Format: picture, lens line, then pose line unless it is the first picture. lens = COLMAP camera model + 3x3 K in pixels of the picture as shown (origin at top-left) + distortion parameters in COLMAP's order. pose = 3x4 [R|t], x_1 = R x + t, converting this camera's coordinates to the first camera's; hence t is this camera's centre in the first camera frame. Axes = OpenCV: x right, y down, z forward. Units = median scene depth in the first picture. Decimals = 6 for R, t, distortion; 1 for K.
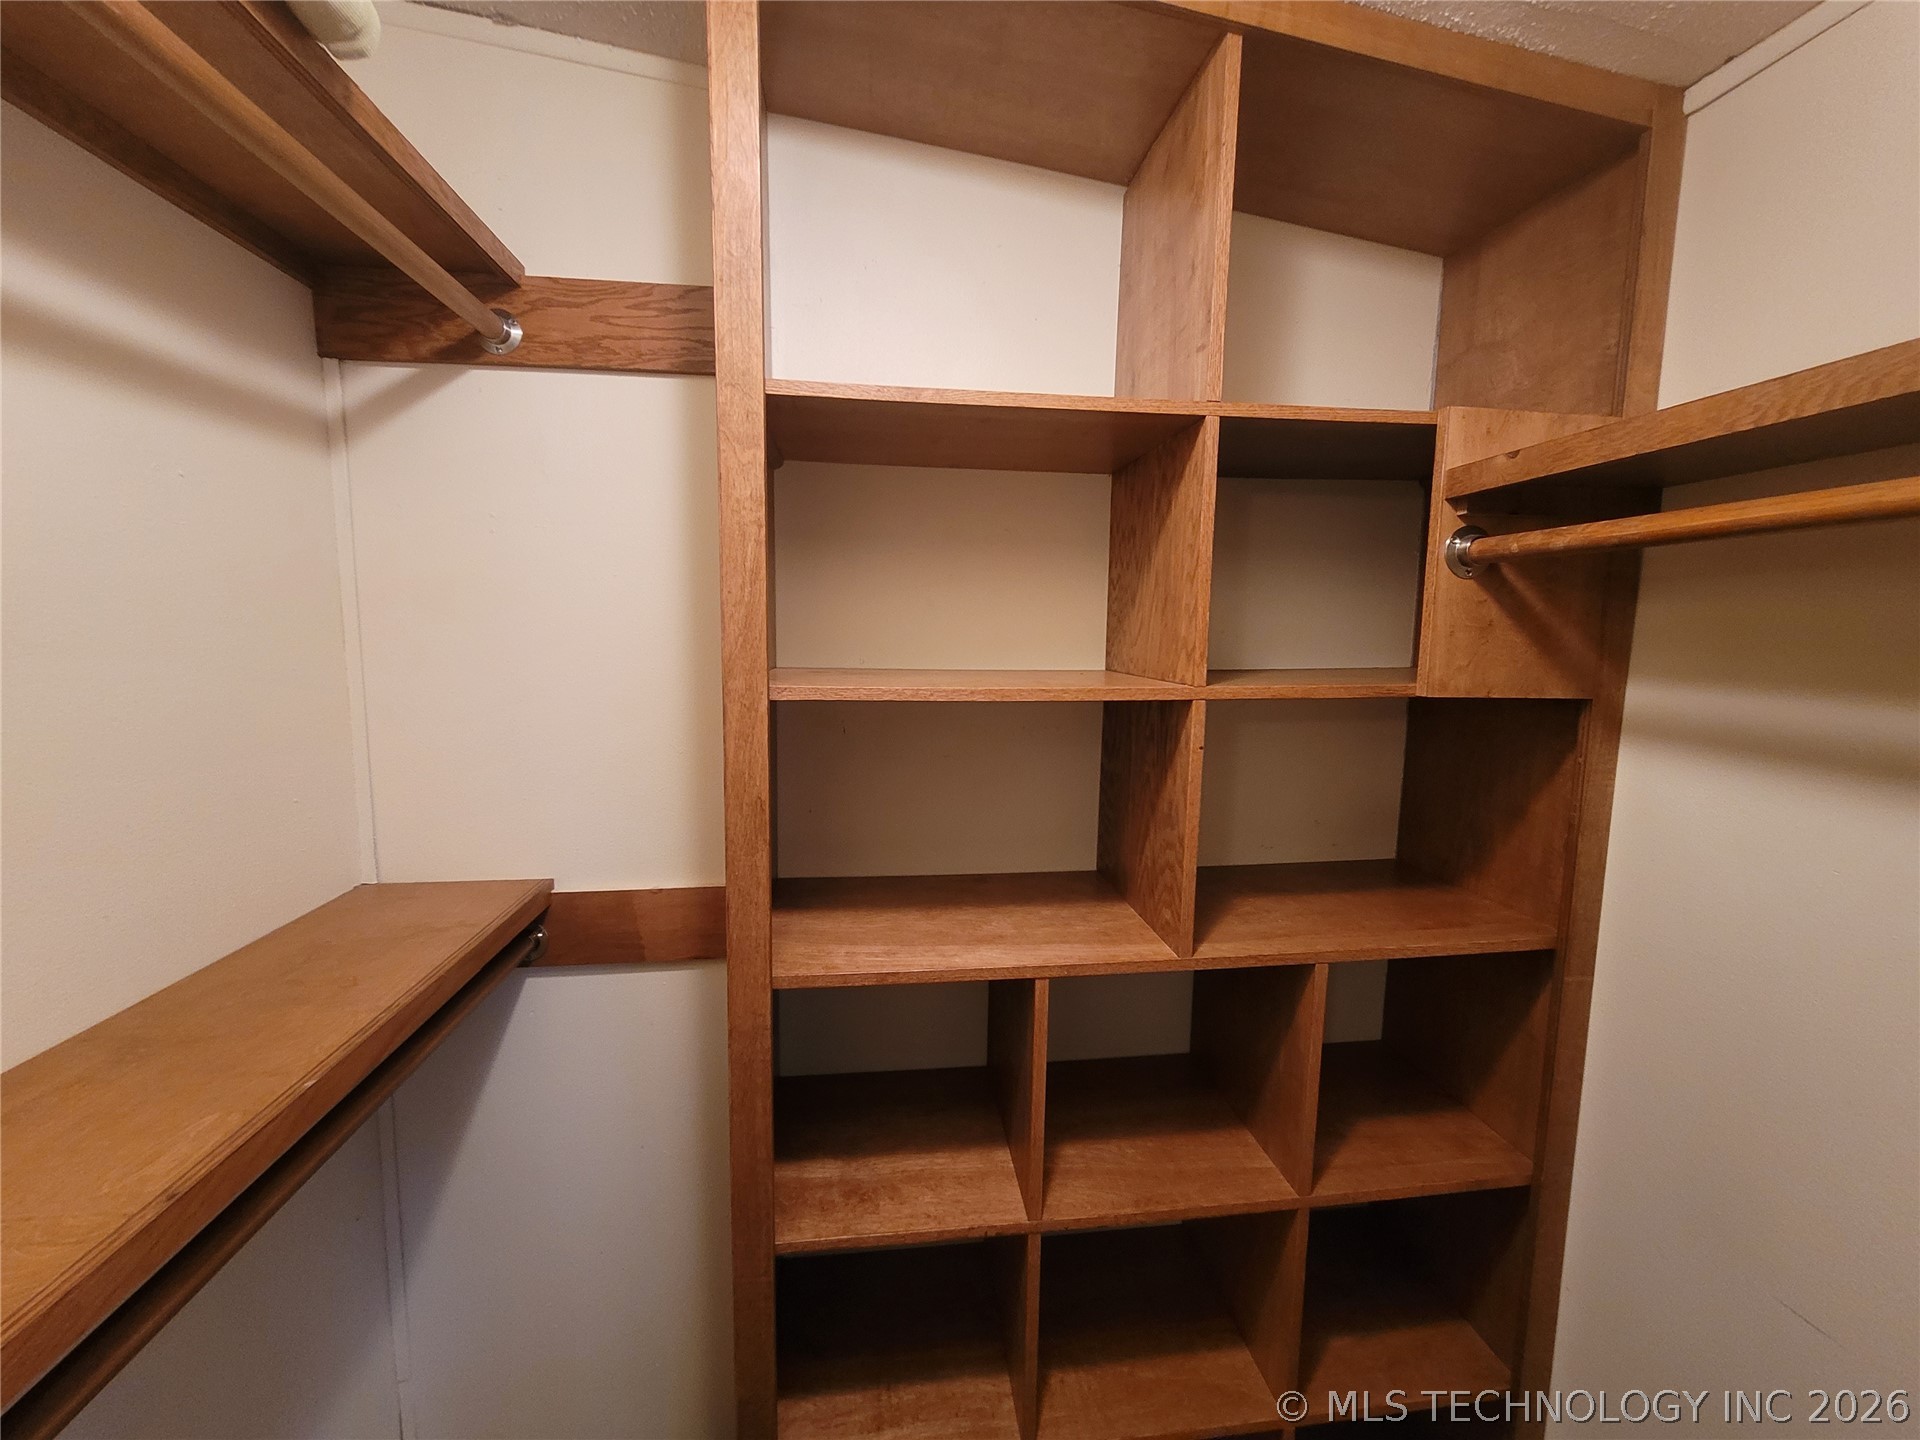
lens RADIAL K [[782.4, 0, 960.0], [0, 782.4, 720.0], [0, 0, 1]] dist [0.000403, 0.000075]
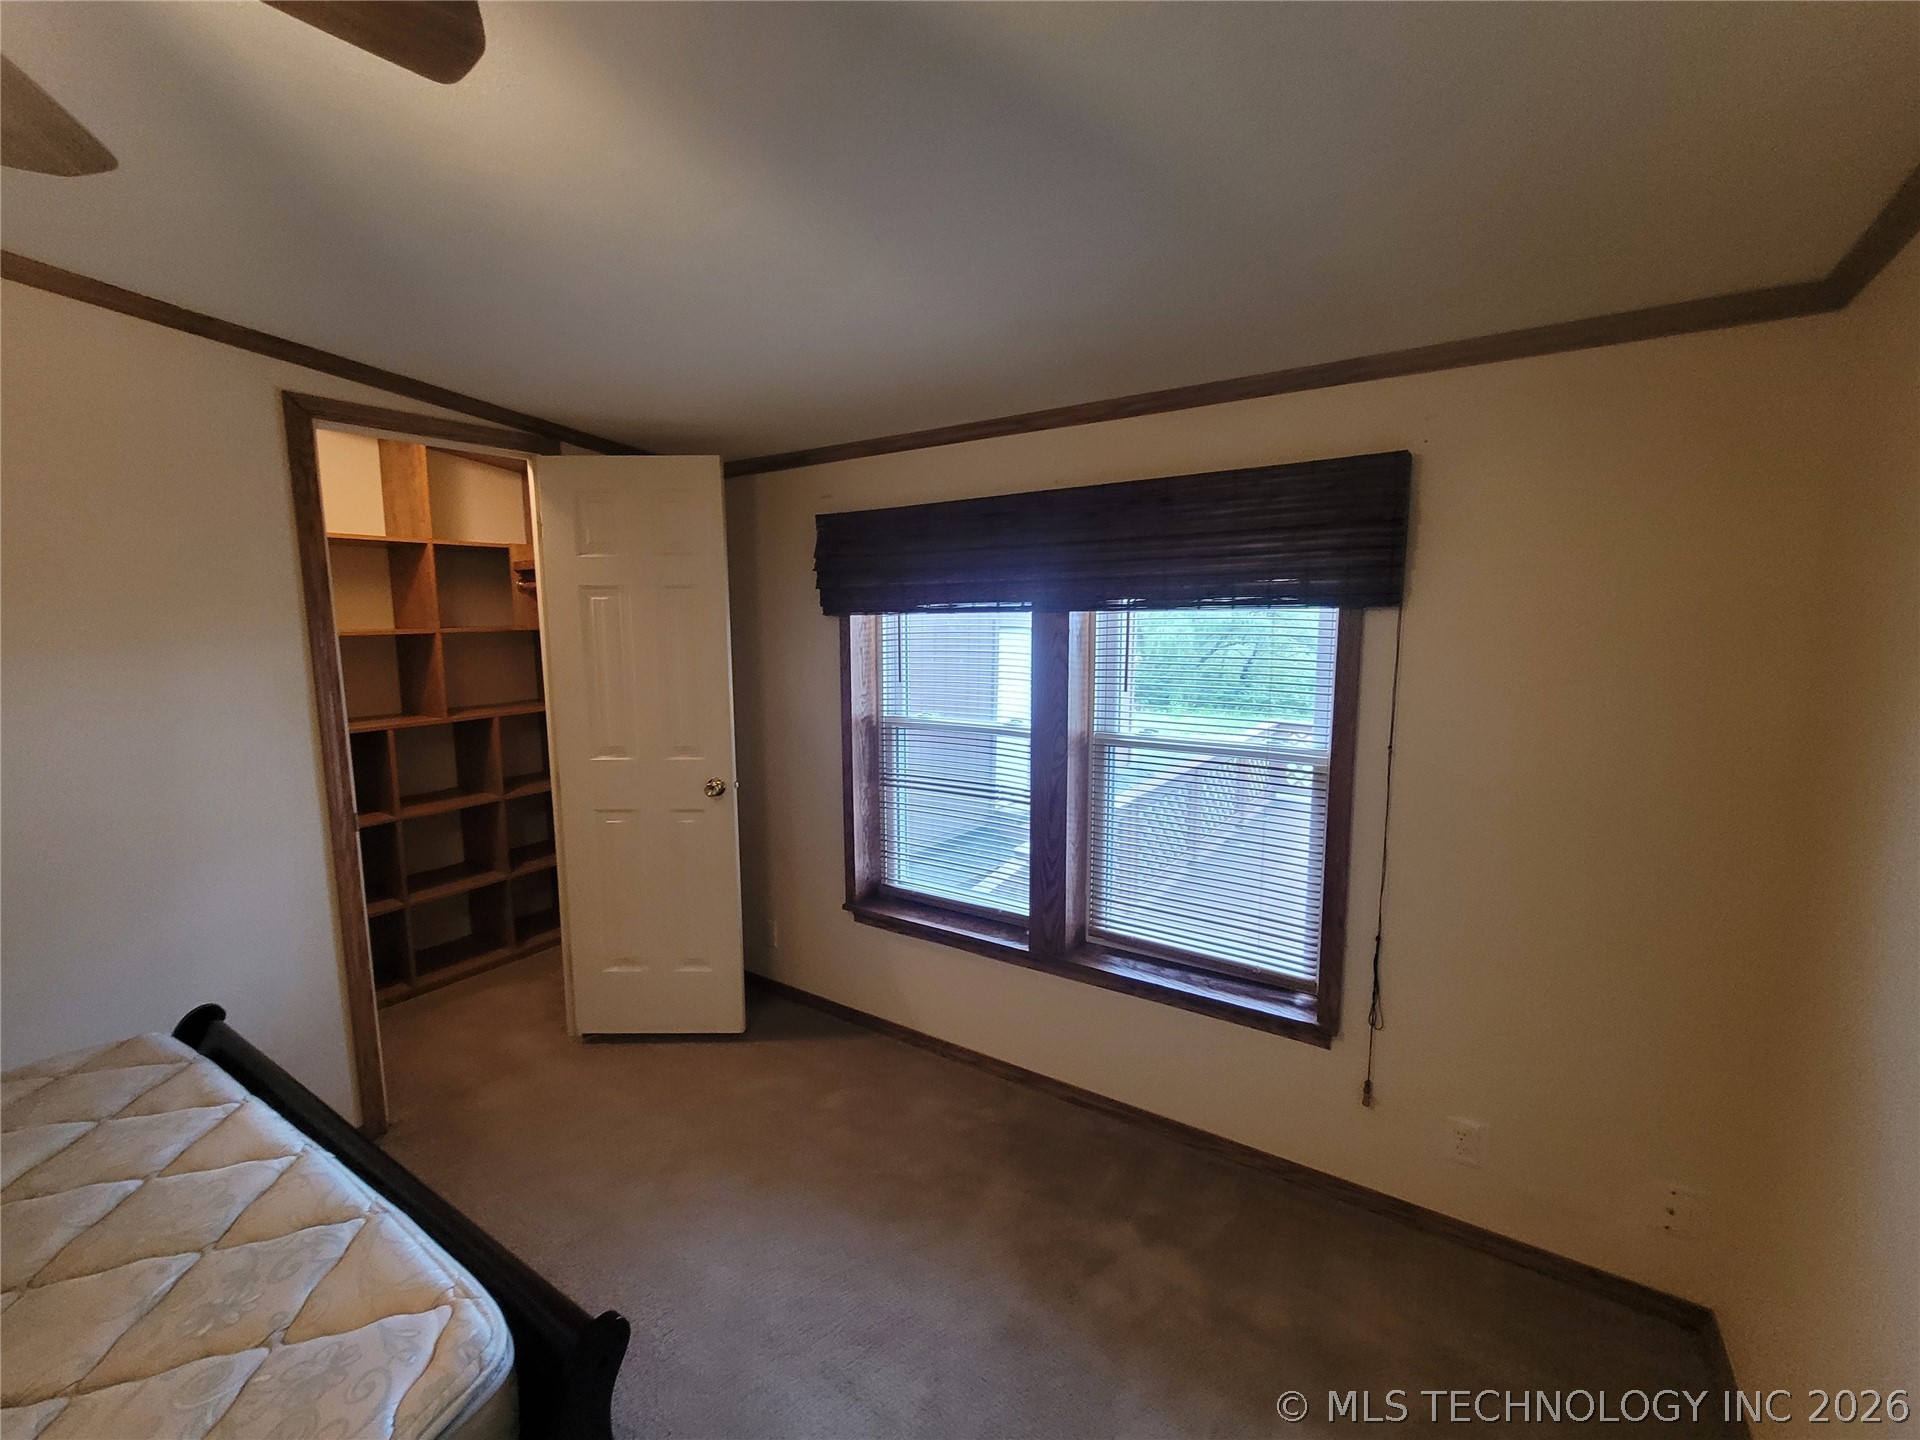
lens RADIAL K [[782.4, 0, 960.0], [0, 782.4, 720.0], [0, 0, 1]] dist [0.000403, 0.000075]
pose [[0.636766, -0.111378, 0.762970, -0.771992], [0.091062, 0.993450, 0.069024, 0.288294], [-0.765661, 0.025525, 0.642738, -2.536596]]
